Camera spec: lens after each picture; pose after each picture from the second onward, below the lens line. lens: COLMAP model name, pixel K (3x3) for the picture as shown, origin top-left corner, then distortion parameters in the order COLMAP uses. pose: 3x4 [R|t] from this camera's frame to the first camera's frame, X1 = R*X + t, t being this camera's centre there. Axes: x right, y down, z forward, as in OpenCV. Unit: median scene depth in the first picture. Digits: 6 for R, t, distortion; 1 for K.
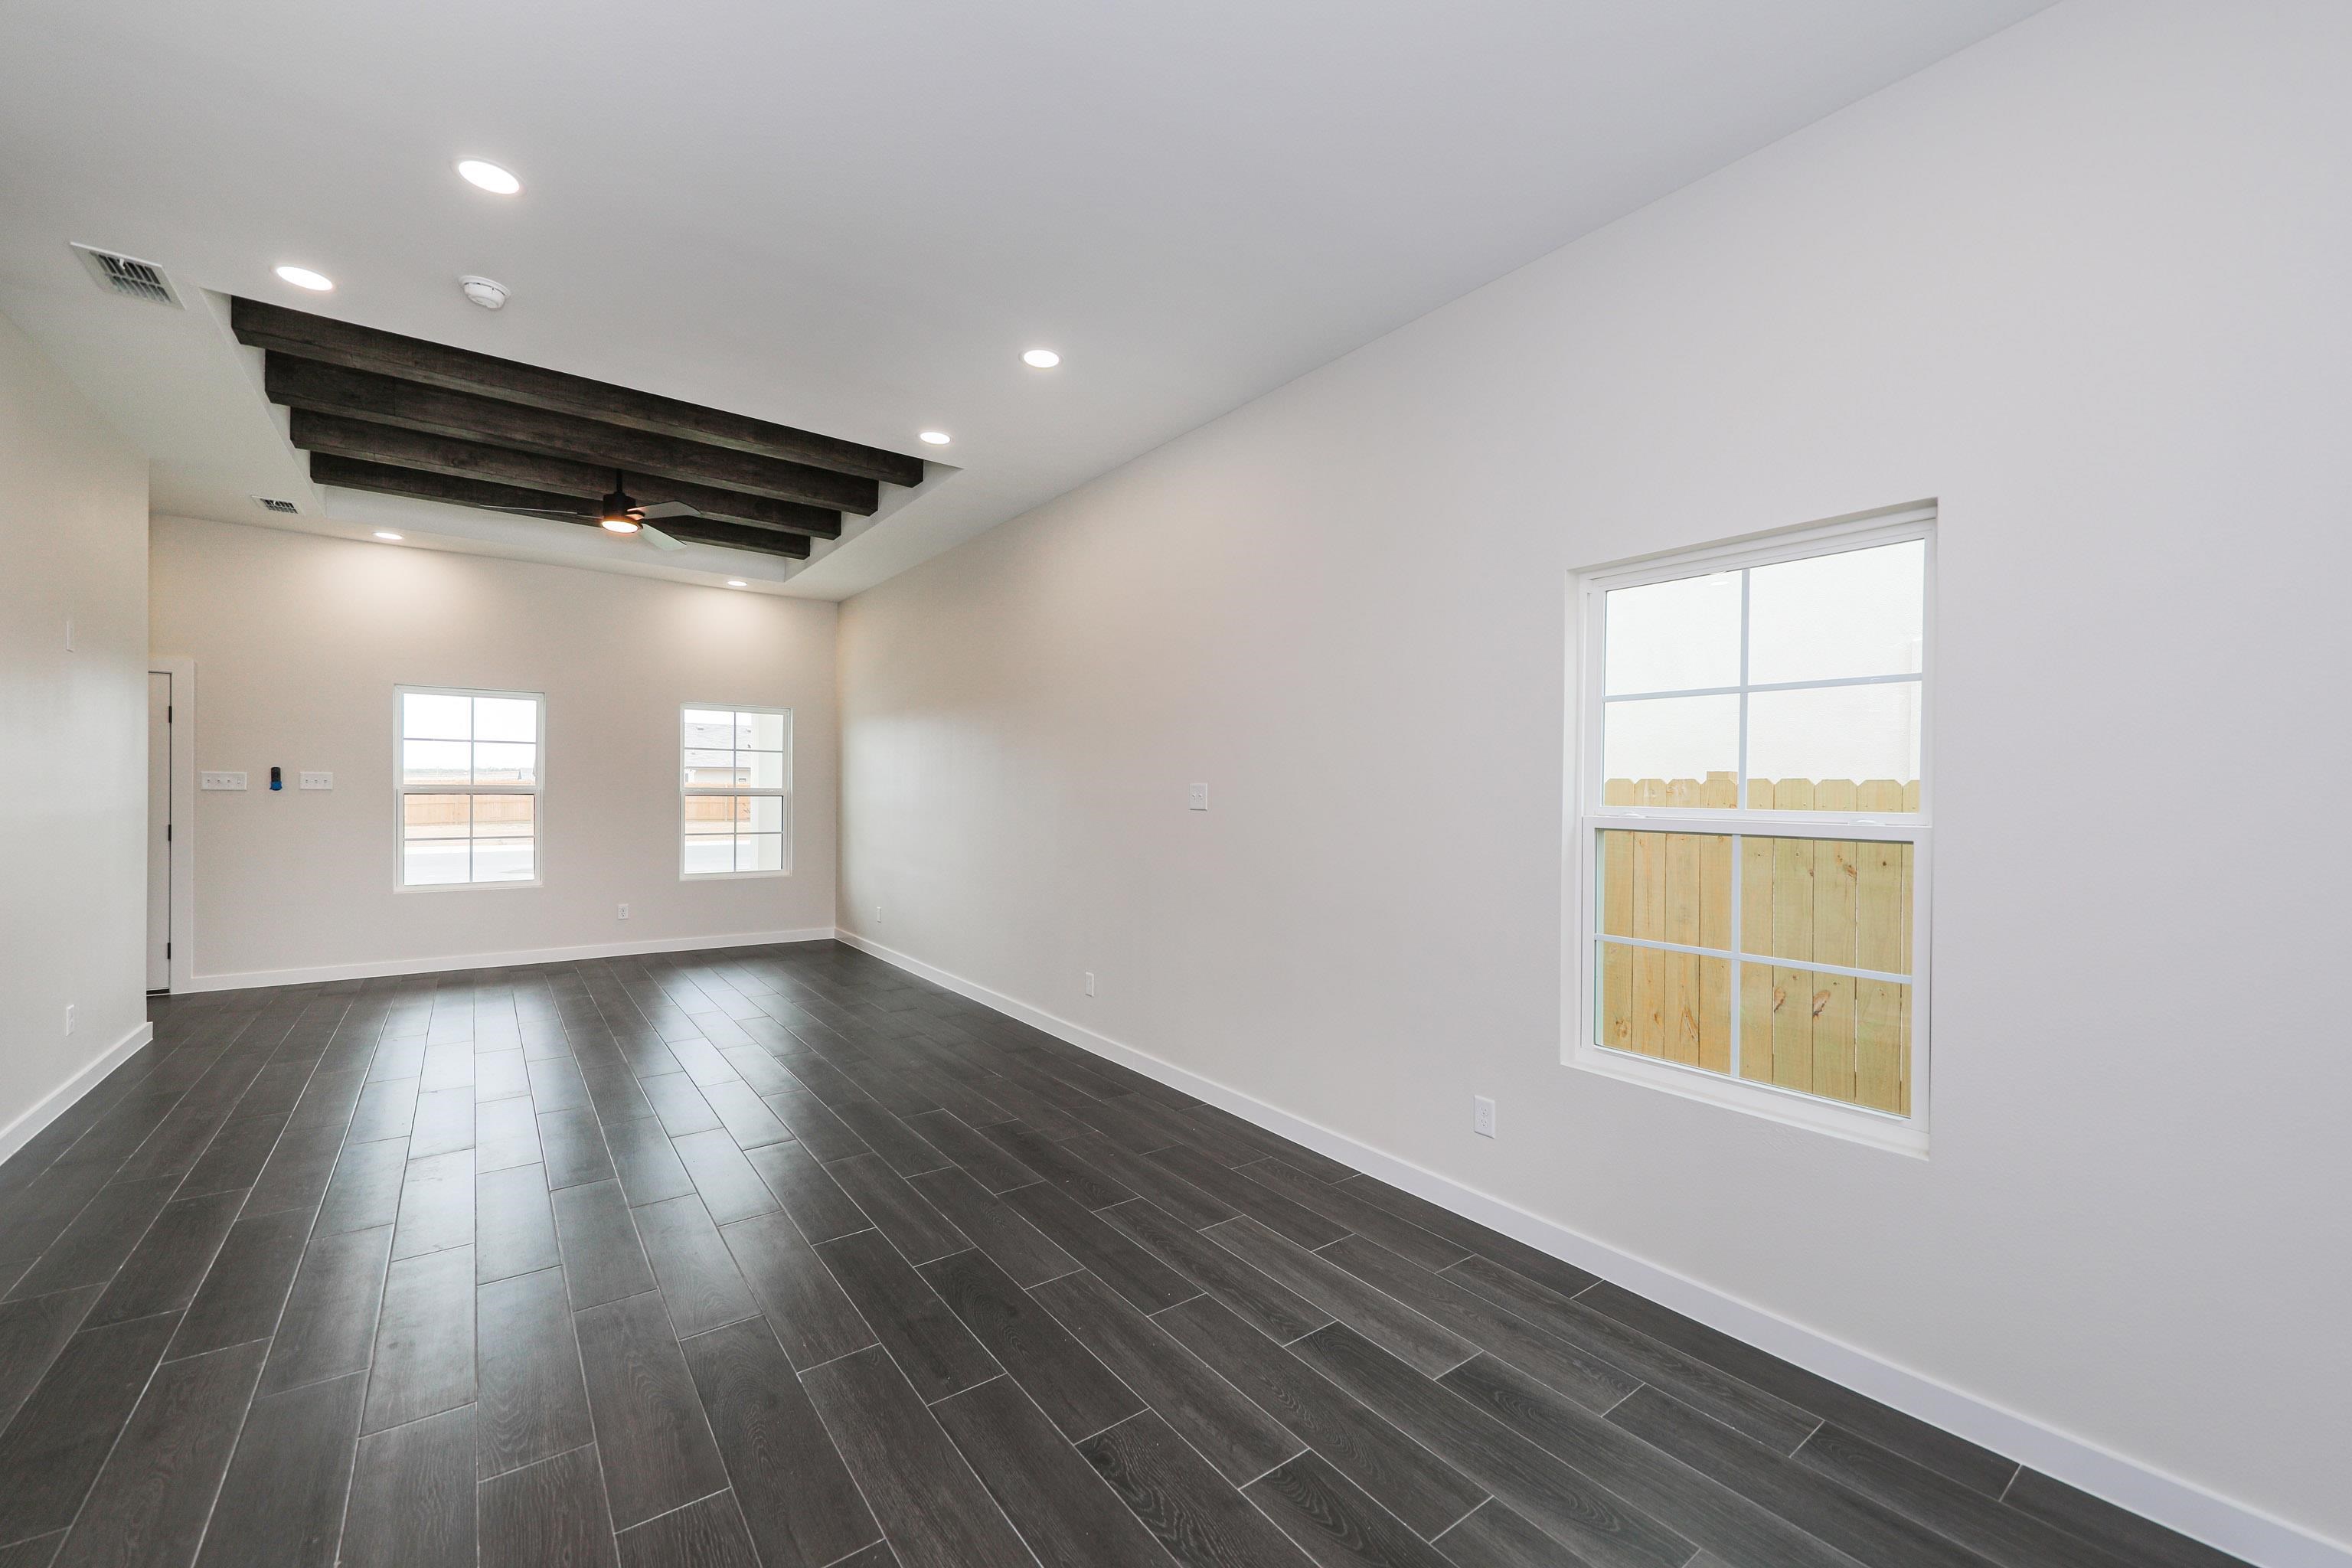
lens RADIAL K [[941.0, 0, 1170.9], [0, 941.0, 789.8], [0, 0, 1]] dist [0.014534, -0.006132]
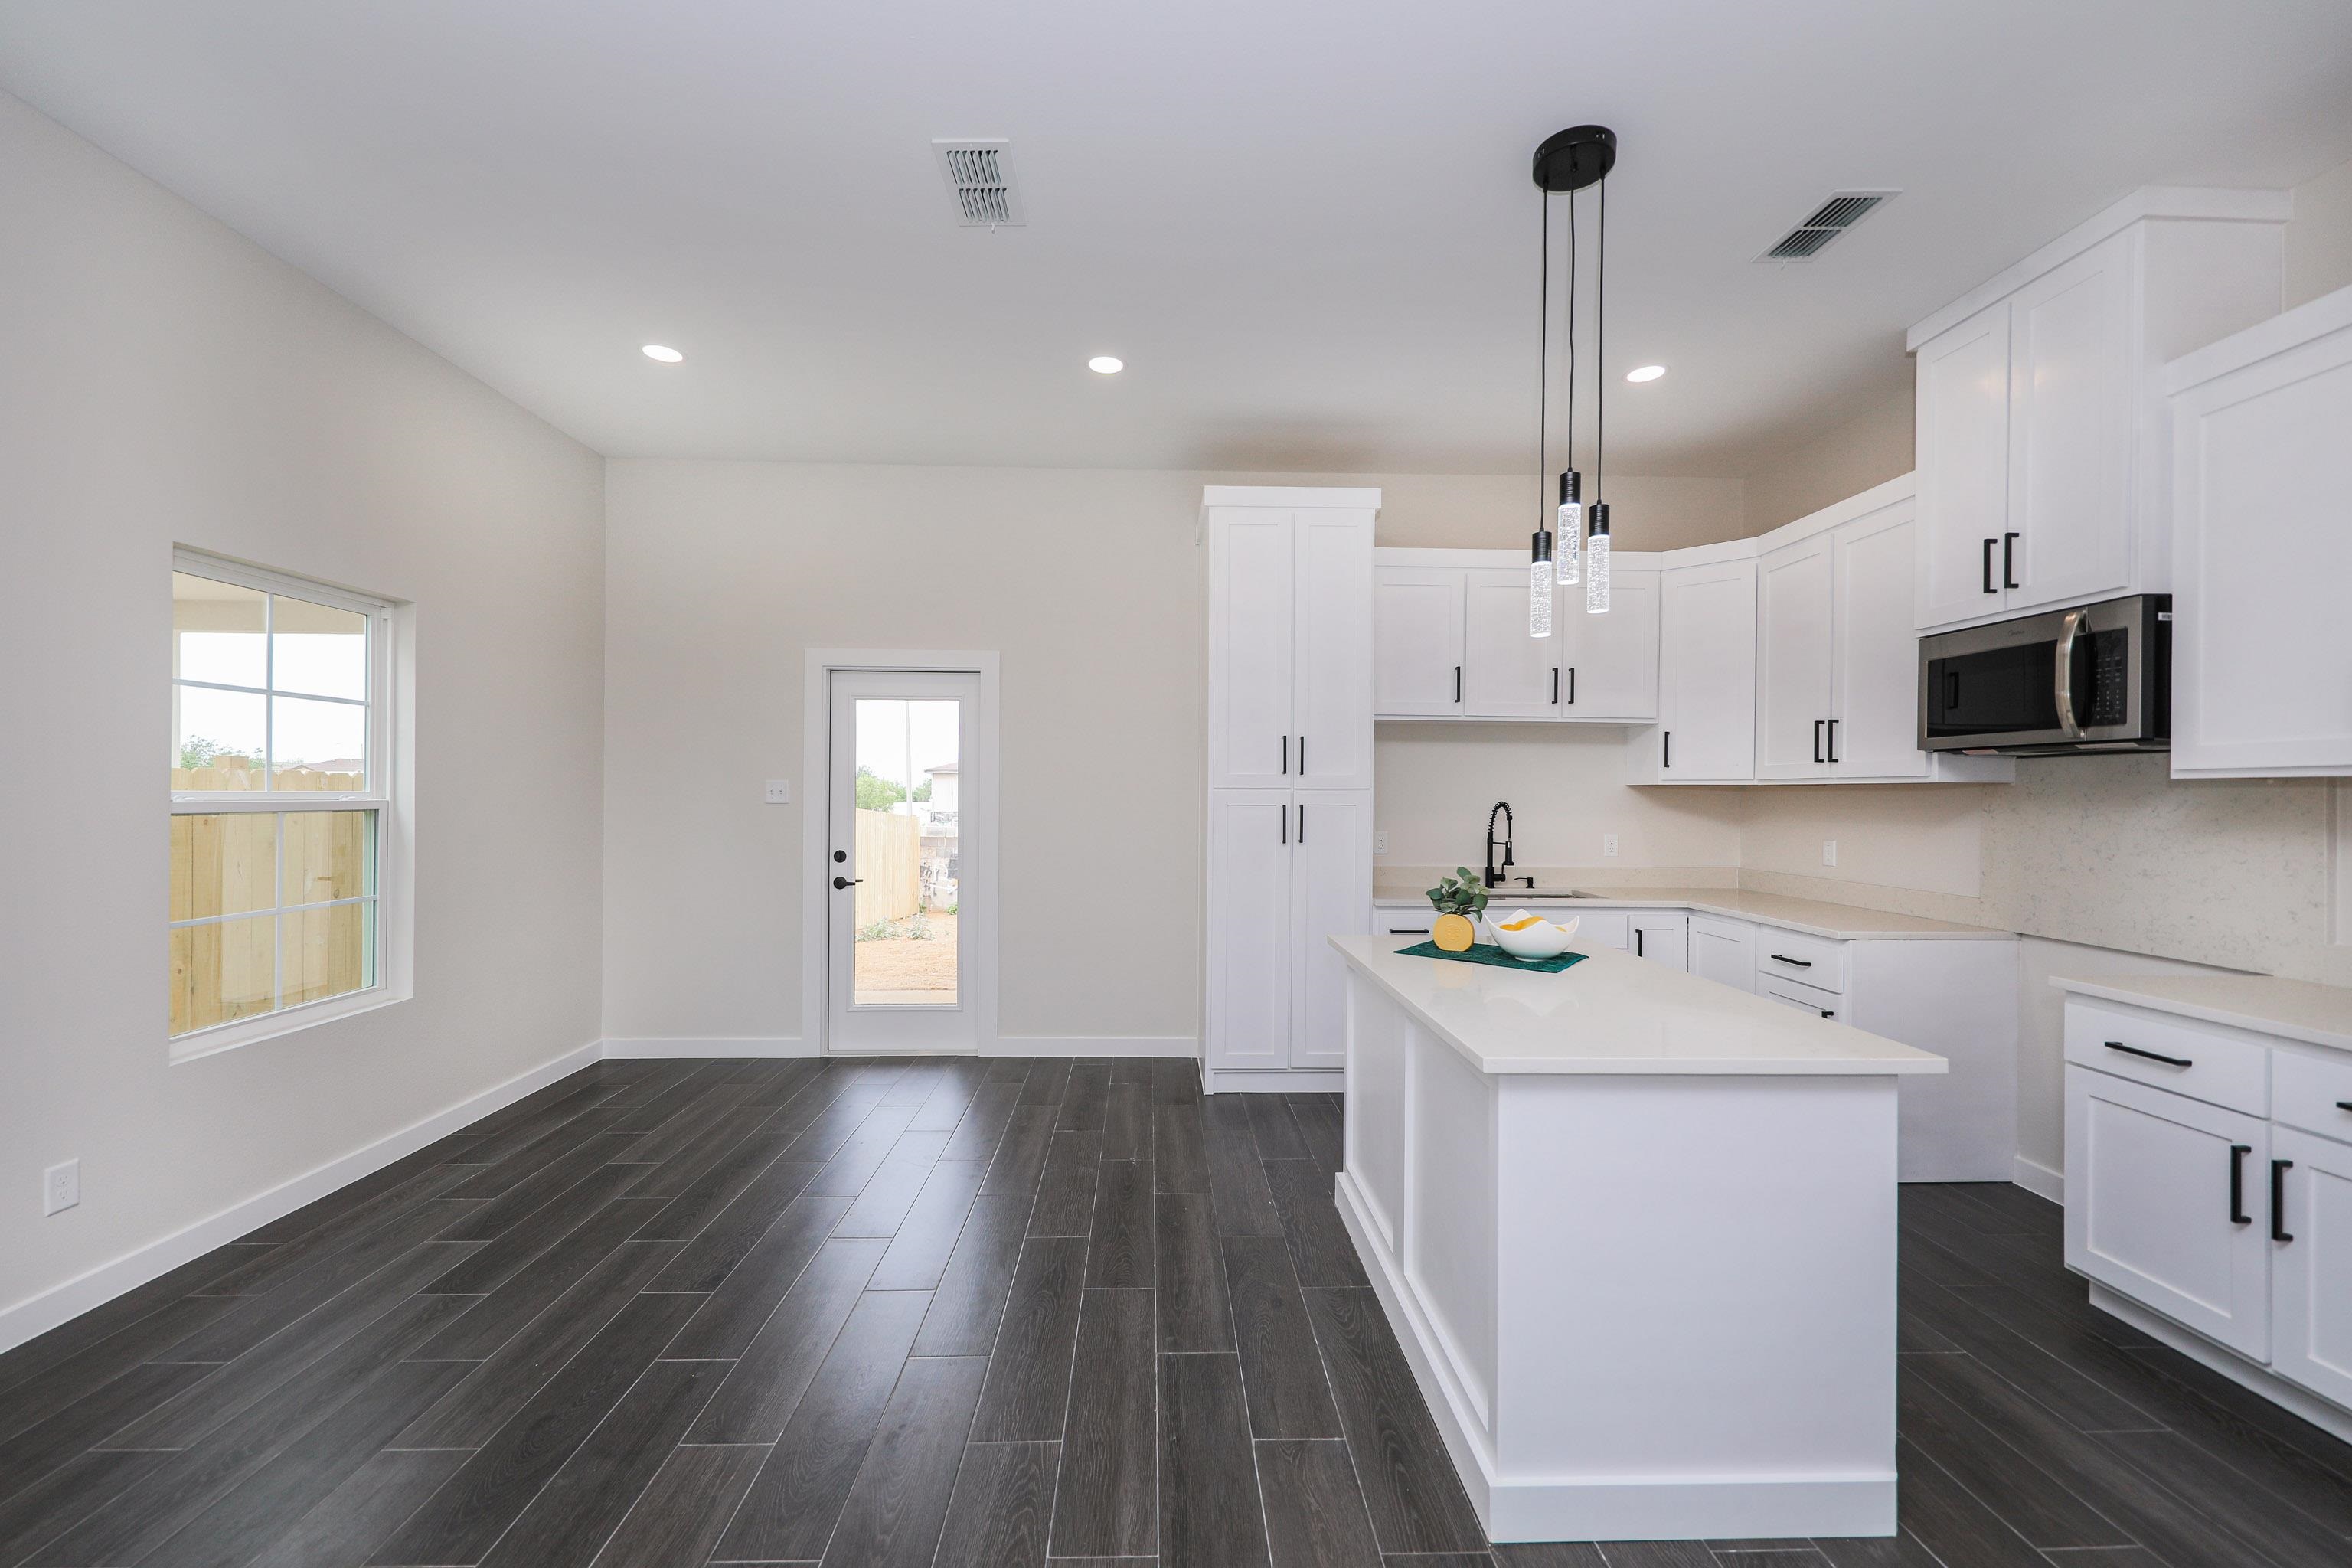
lens RADIAL K [[941.0, 0, 1184.9], [0, 941.0, 794.3], [0, 0, 1]] dist [0.014534, -0.006132]
pose [[-0.822071, -0.020510, 0.569016, -0.950339], [-0.017839, 0.999788, 0.010264, -0.008854], [-0.569106, -0.001713, -0.822263, 1.191688]]
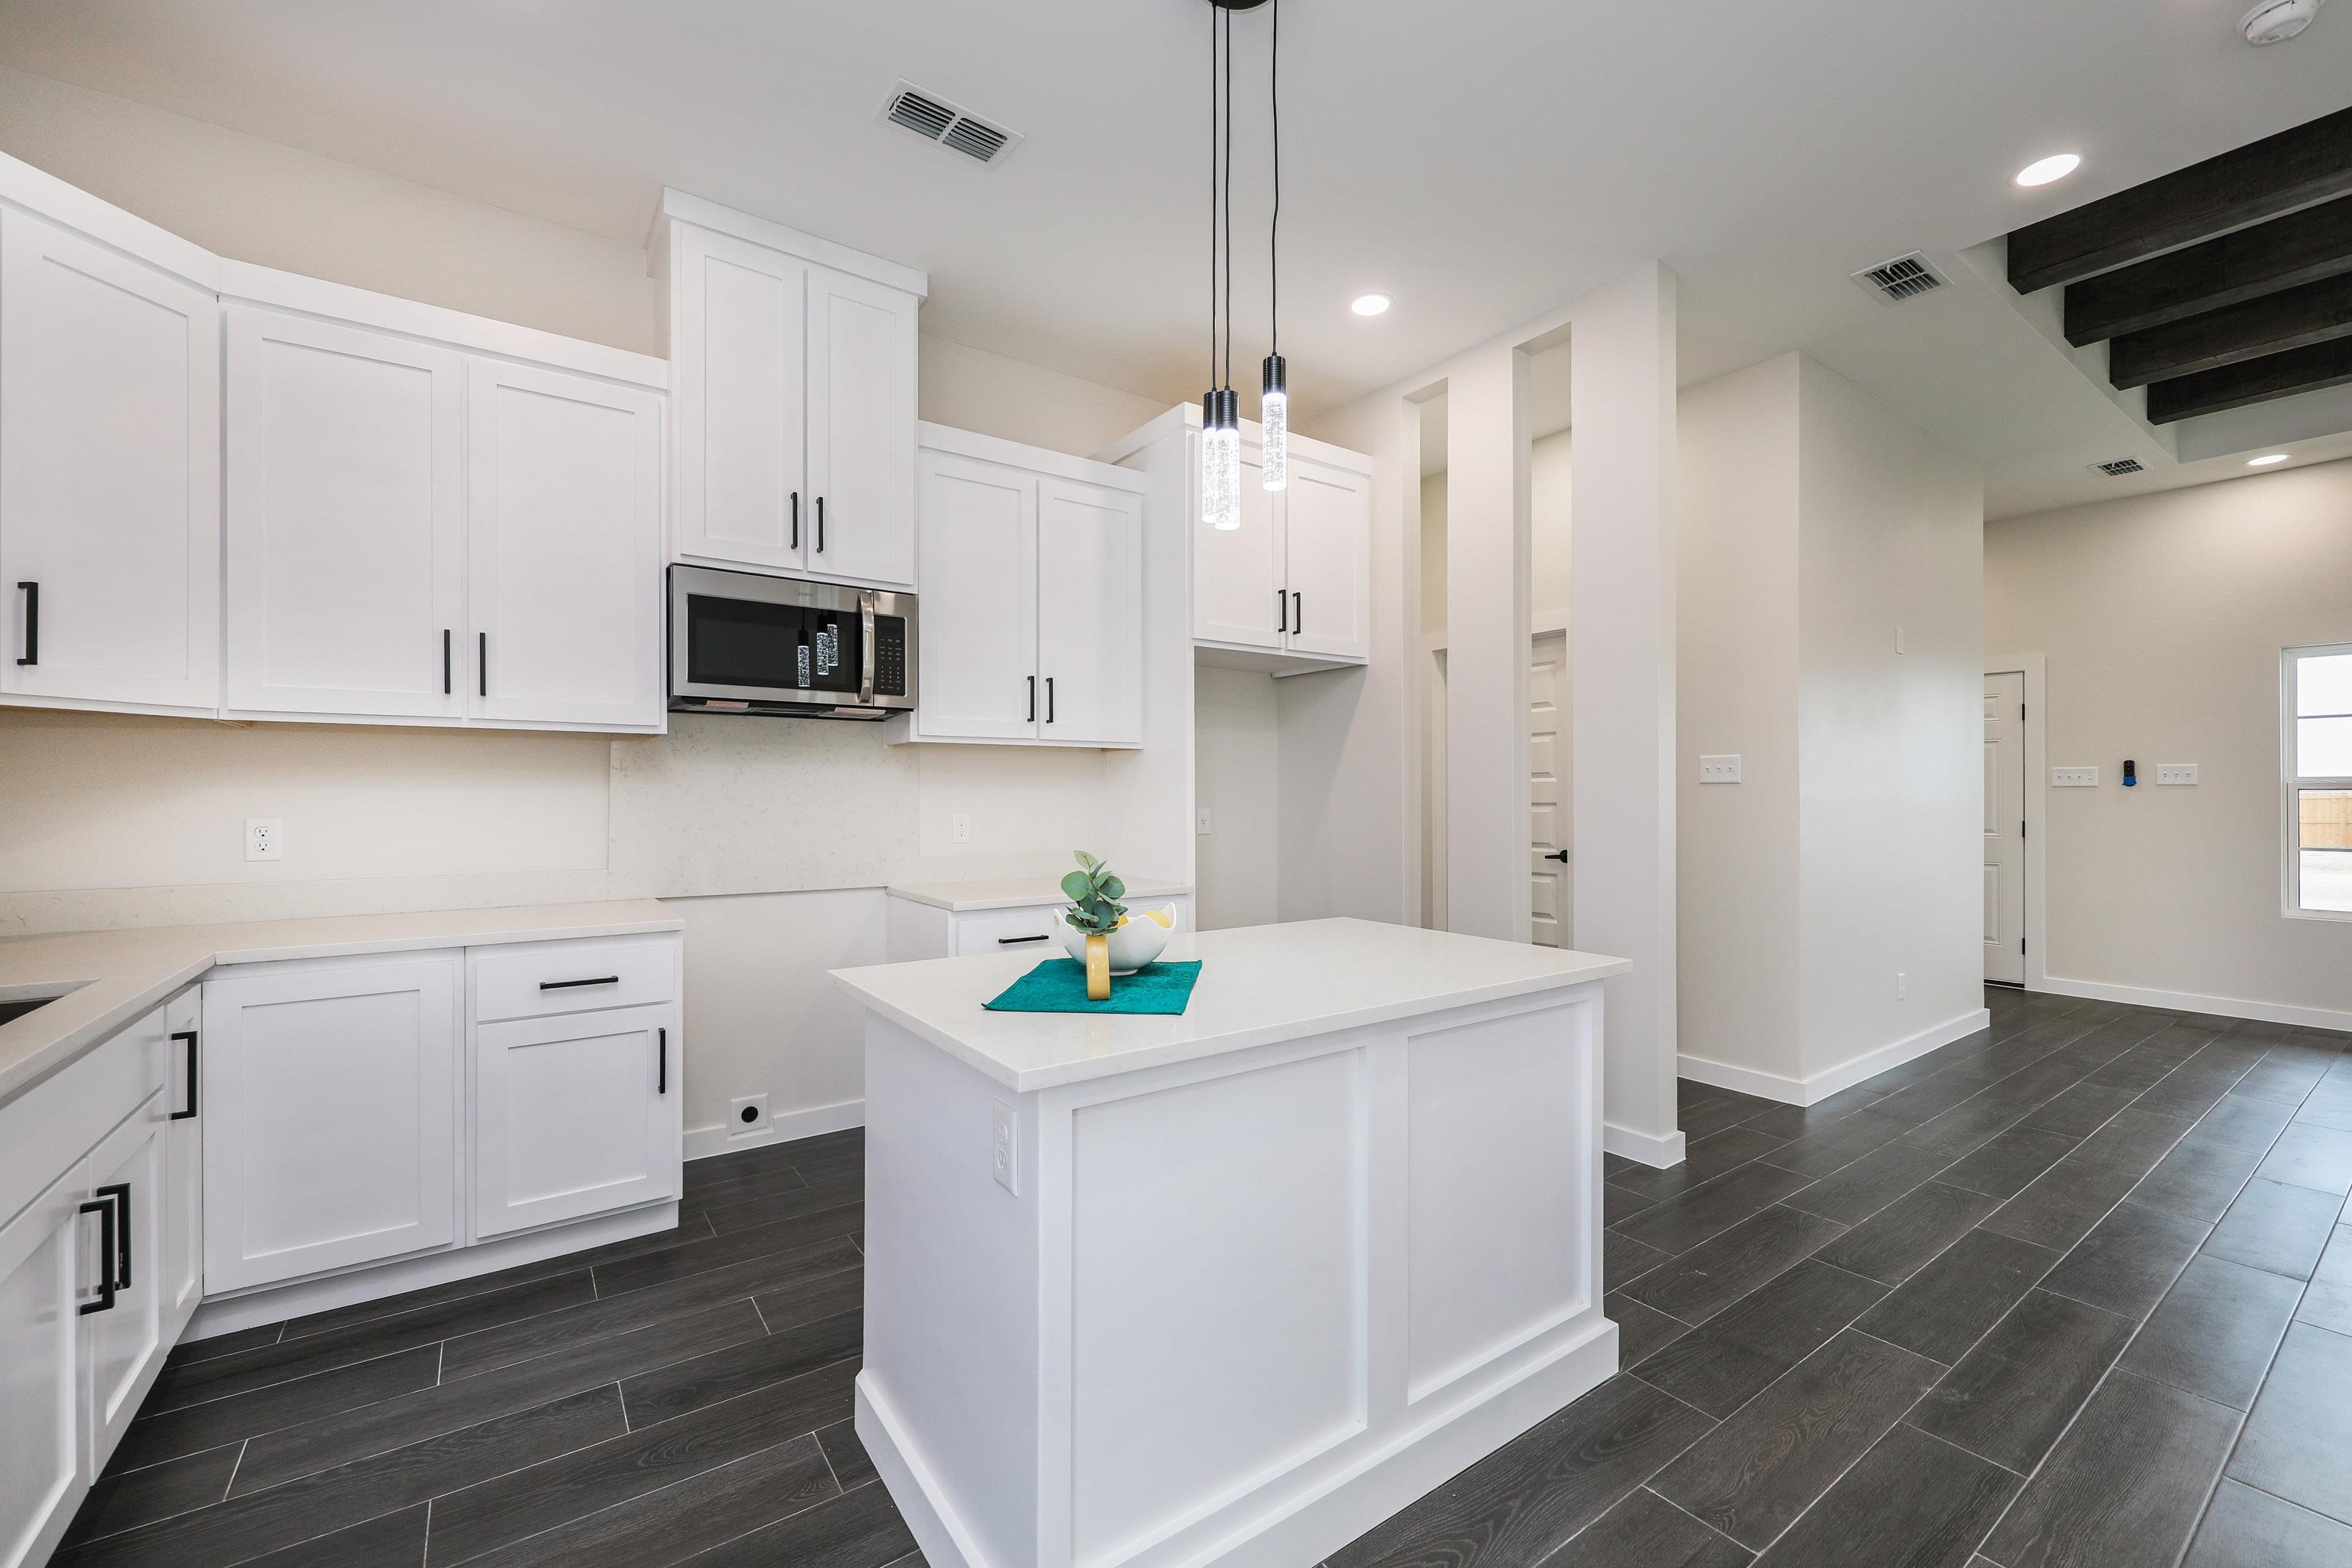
lens RADIAL K [[941.0, 0, 1173.9], [0, 941.0, 796.5], [0, 0, 1]] dist [0.014534, -0.006132]
pose [[-0.029575, -0.009543, -0.999517, -0.033398], [-0.003843, 0.999948, -0.009434, 0.047666], [0.999555, 0.003562, -0.029611, 0.251979]]
